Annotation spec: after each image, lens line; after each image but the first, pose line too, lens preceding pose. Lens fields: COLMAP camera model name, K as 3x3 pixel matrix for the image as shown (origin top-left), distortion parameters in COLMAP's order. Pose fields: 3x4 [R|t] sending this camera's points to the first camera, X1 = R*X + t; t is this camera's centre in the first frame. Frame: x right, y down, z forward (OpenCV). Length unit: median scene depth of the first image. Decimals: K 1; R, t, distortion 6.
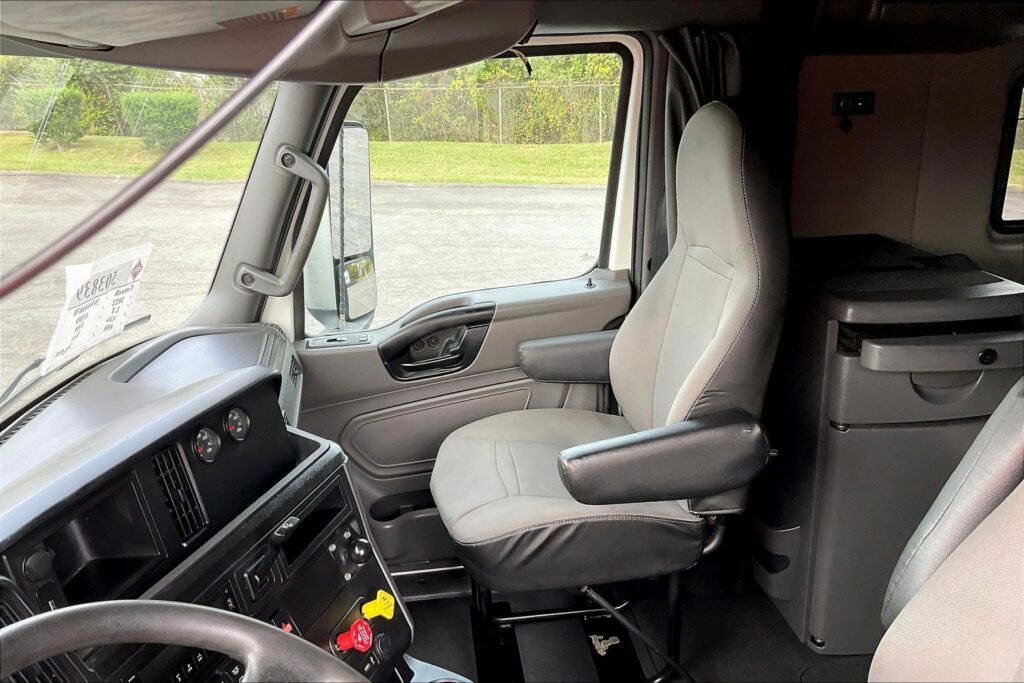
lens RADIAL K [[834.7, 0, 508.7], [0, 834.7, 340.6], [0, 0, 1]] dist [0.119868, -0.272441]
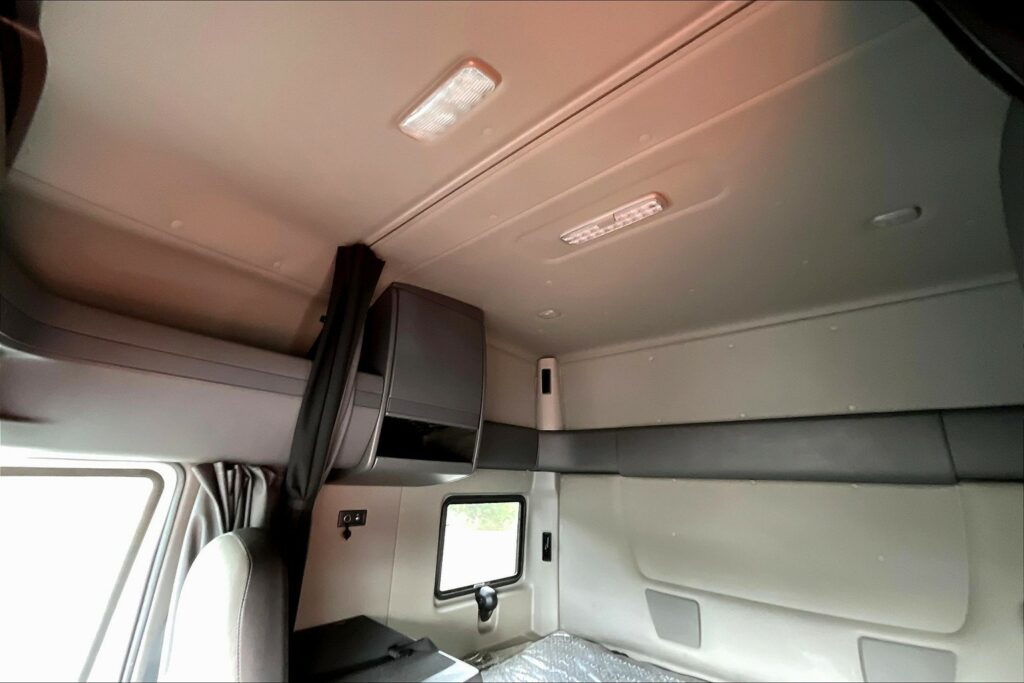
lens RADIAL K [[416.7, 0, 514.6], [0, 416.7, 343.0], [0, 0, 1]] dist [-0.013321, 0.008671]
pose [[0.746707, 0.254147, 0.614685, 0.102057], [0.148189, 0.837336, -0.526221, -0.122457], [-0.648435, 0.484022, 0.587583, 0.259040]]
